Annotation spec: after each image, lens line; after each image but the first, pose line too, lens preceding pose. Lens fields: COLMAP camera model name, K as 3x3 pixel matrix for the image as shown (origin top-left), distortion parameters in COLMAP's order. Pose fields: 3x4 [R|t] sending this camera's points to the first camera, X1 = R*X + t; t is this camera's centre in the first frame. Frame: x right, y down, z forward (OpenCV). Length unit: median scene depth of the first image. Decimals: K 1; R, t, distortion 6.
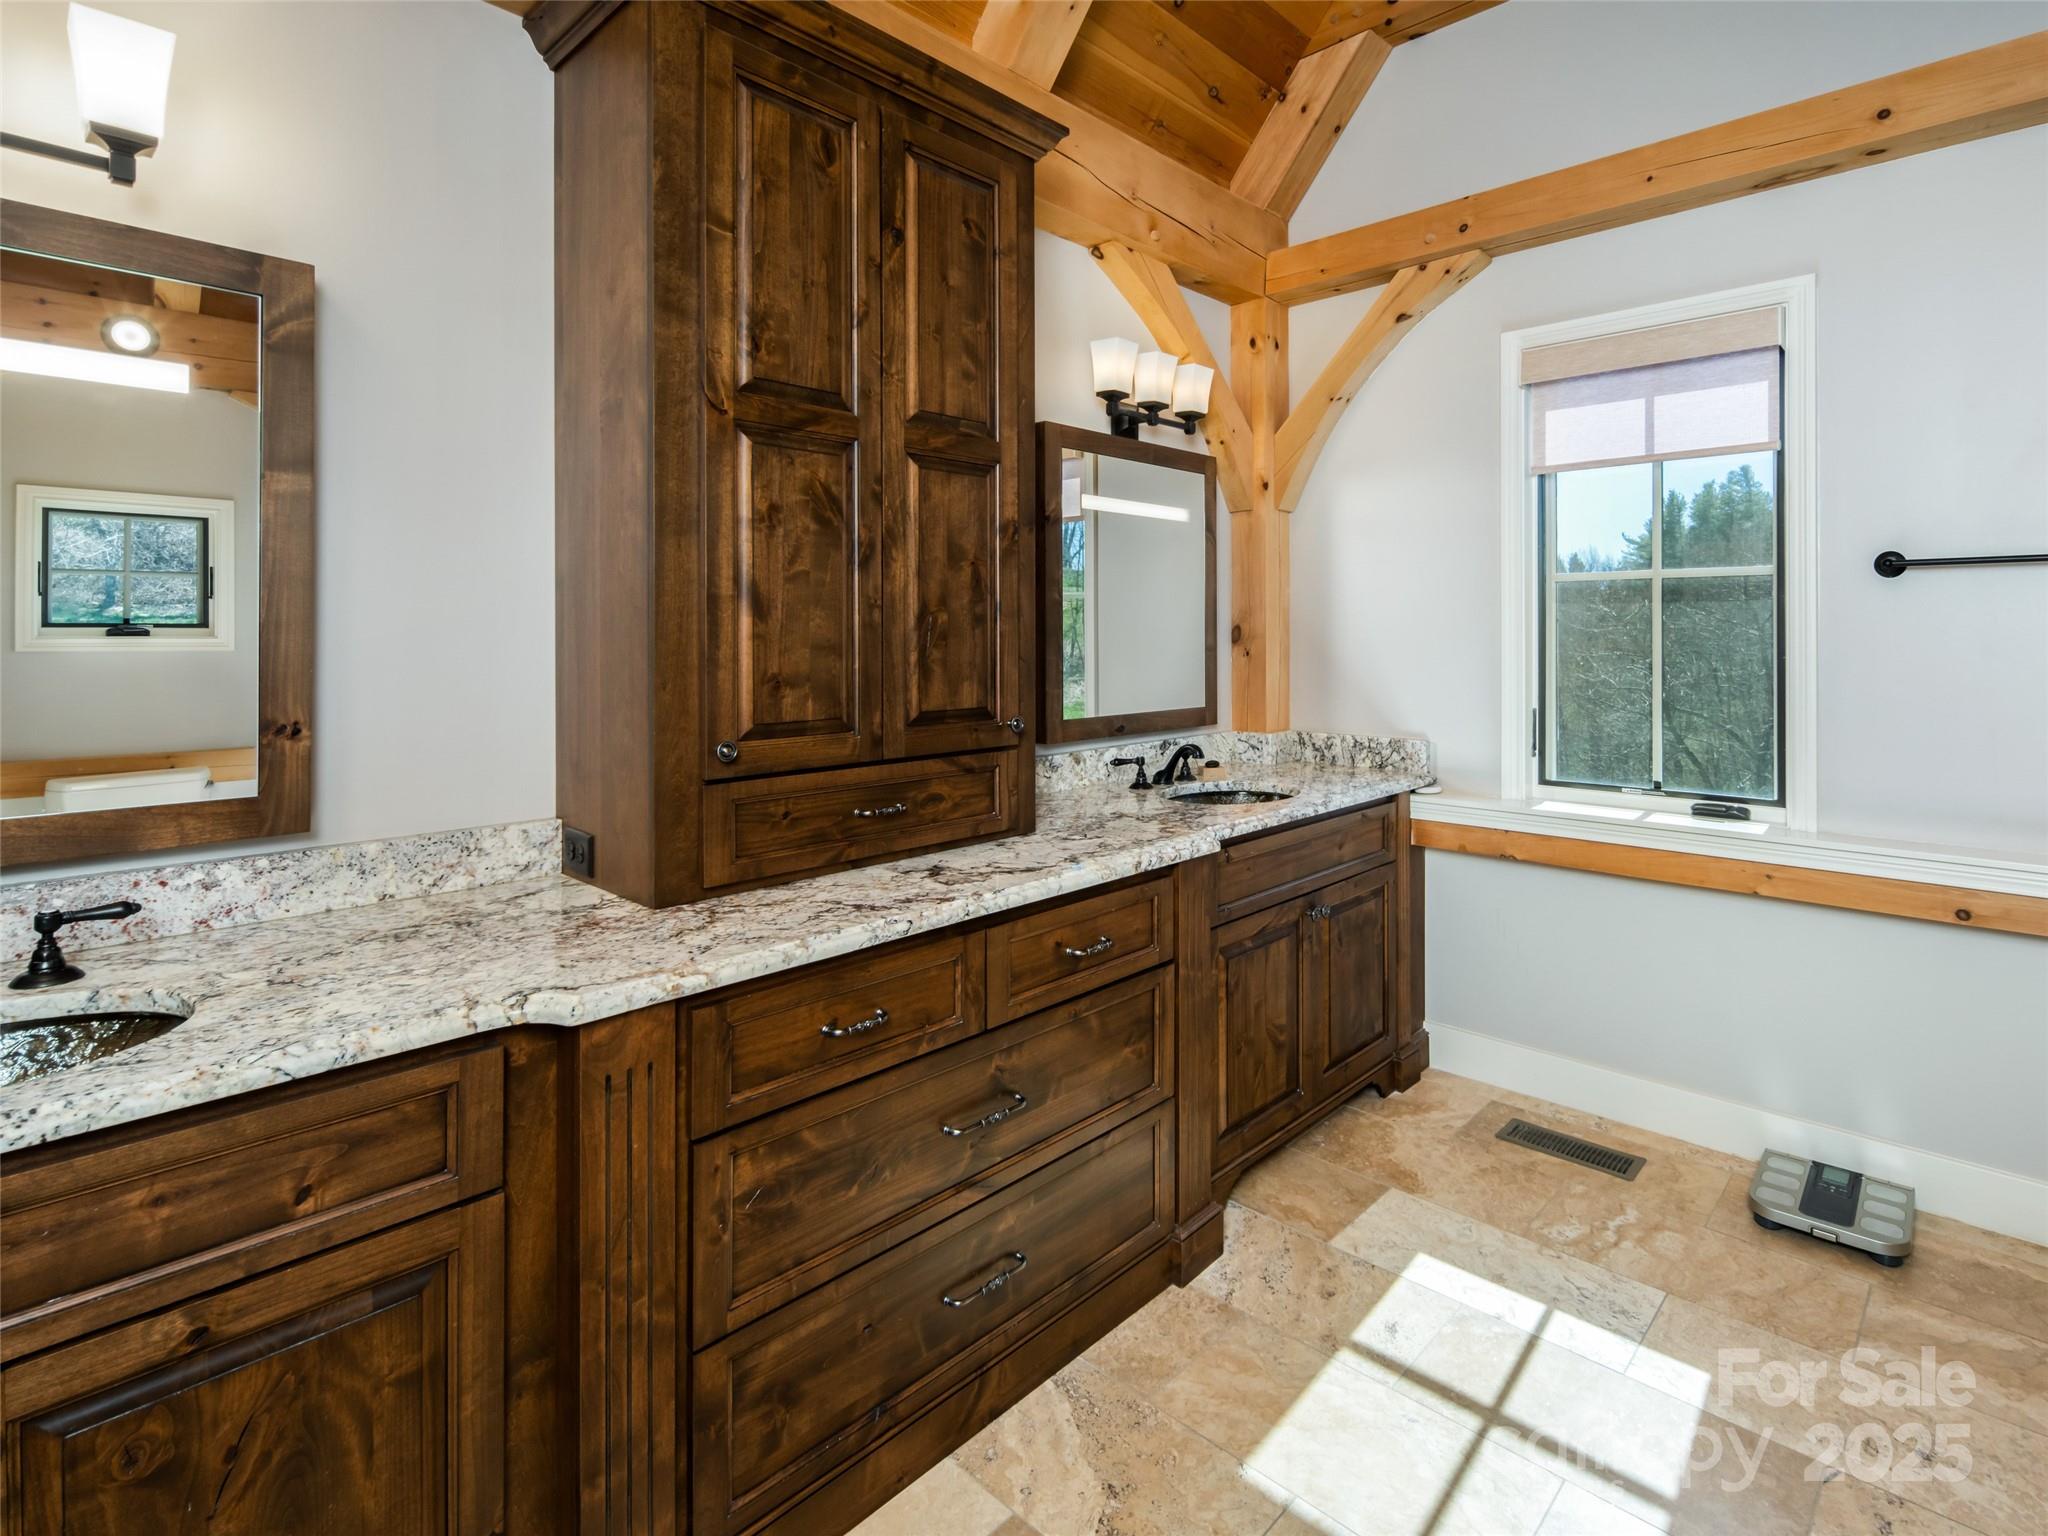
lens RADIAL K [[1037.4, 0, 1023.8], [0, 1037.4, 638.2], [0, 0, 1]] dist [0.001854, 0.000122]
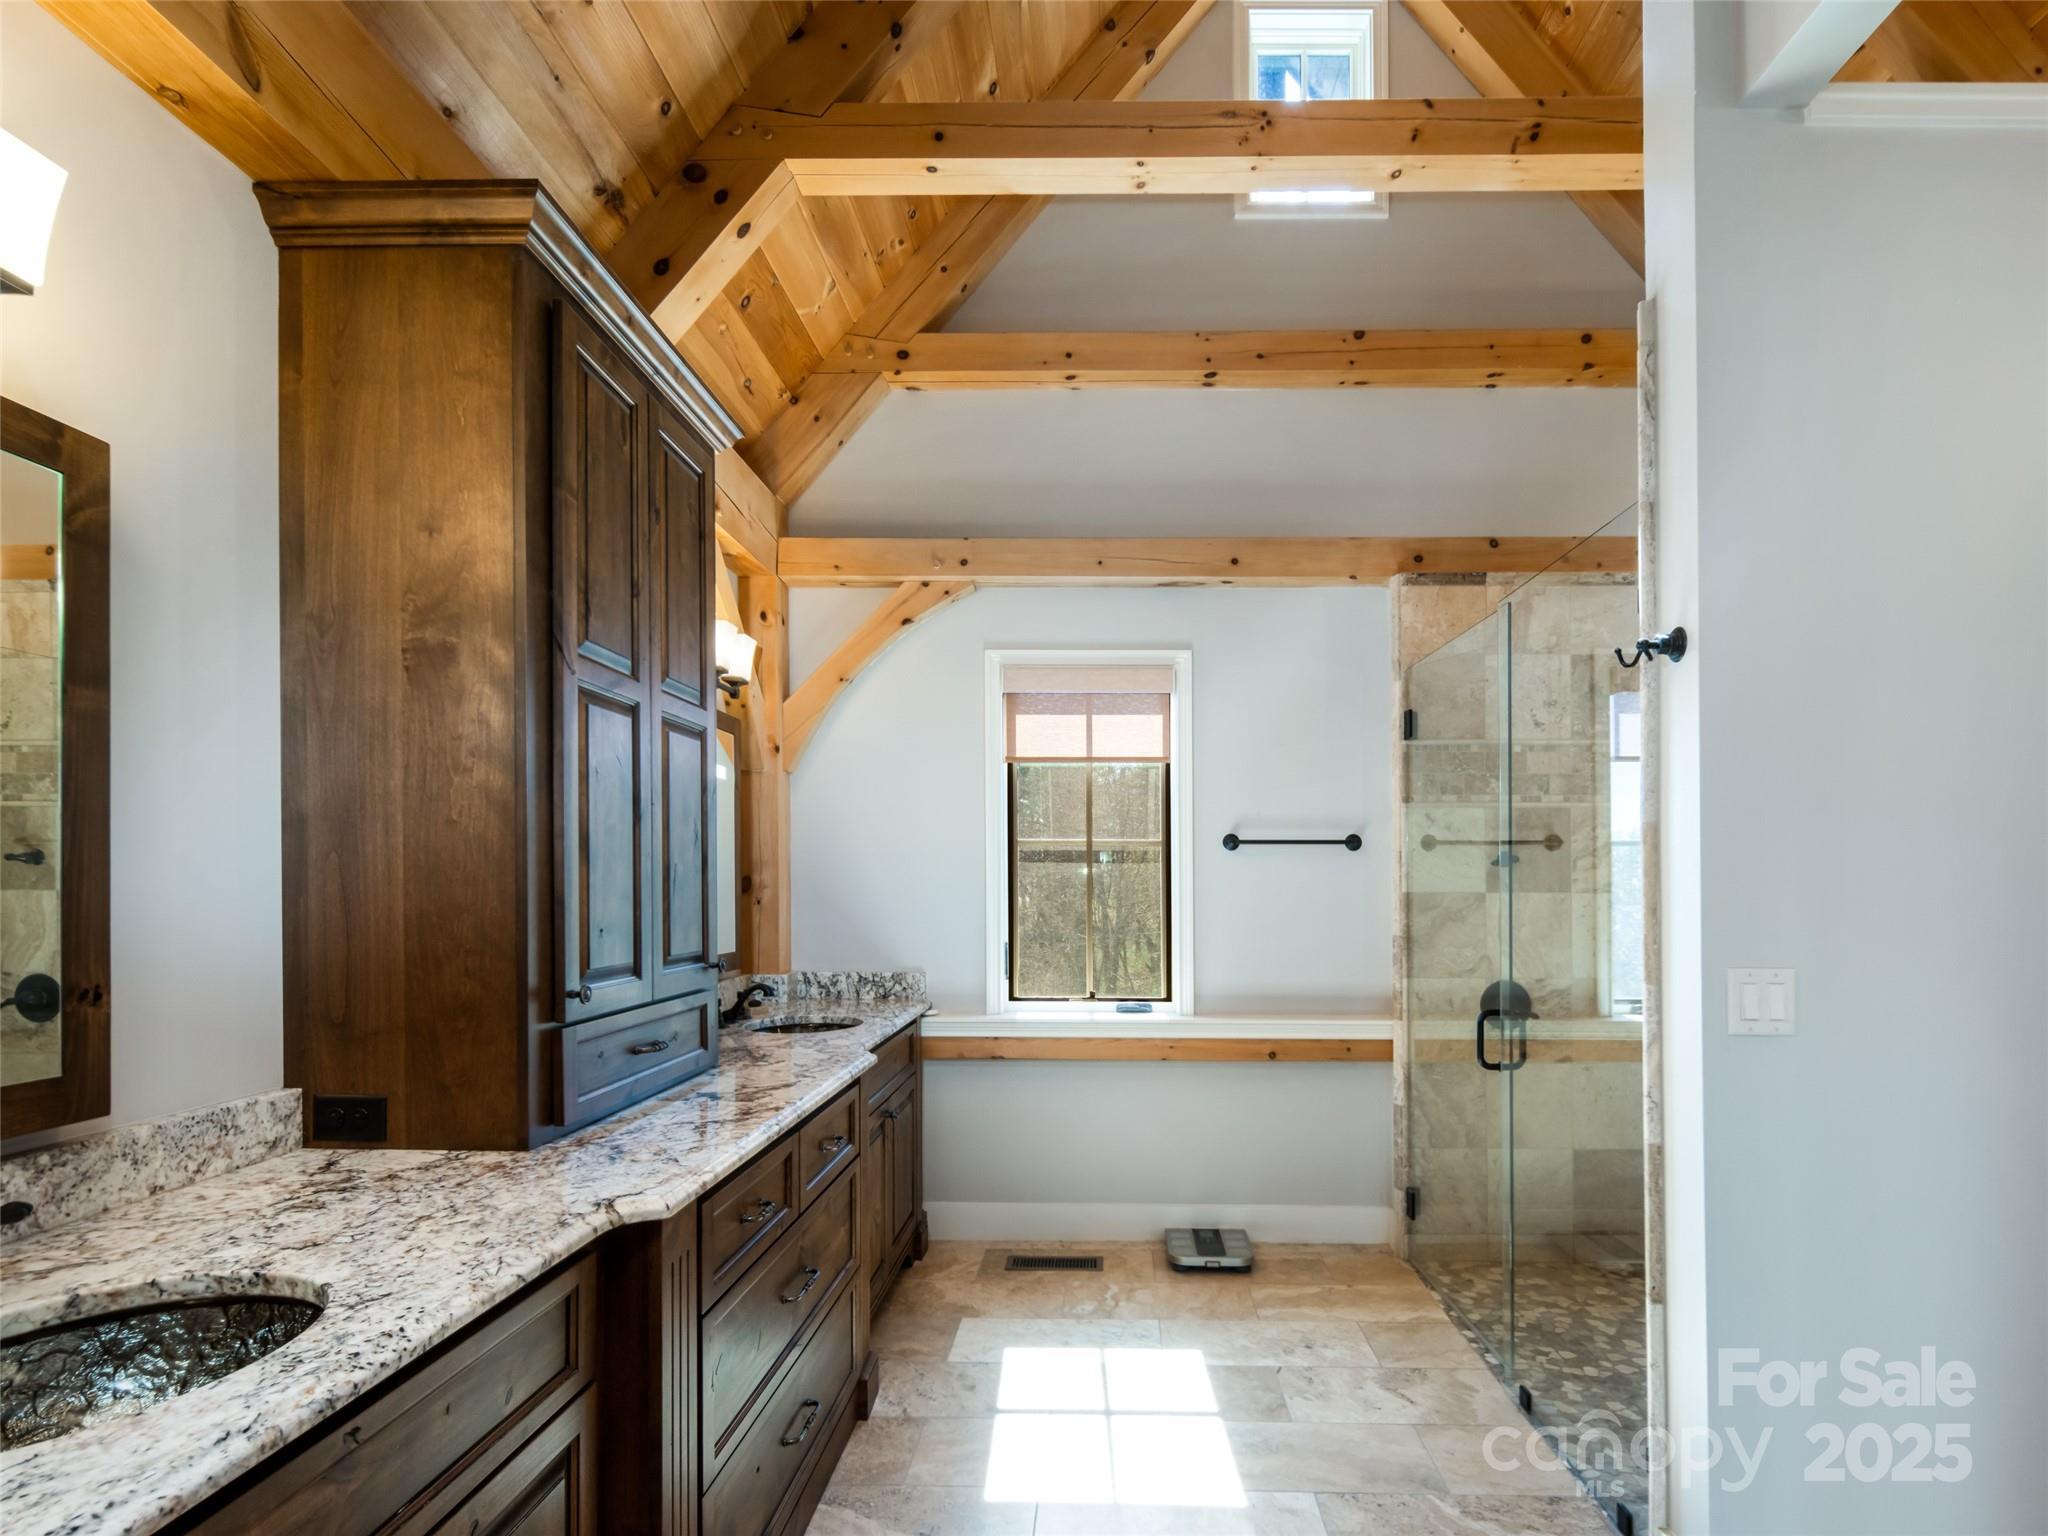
lens RADIAL K [[1123.7, 0, 1024.5], [0, 1123.7, 884.7], [0, 0, 1]] dist [-0.001697, -0.000403]
pose [[0.771734, 0.004275, 0.635932, -0.590957], [-0.002440, 0.999990, -0.003761, 0.000681], [-0.635941, 0.001351, 0.771736, -0.150517]]
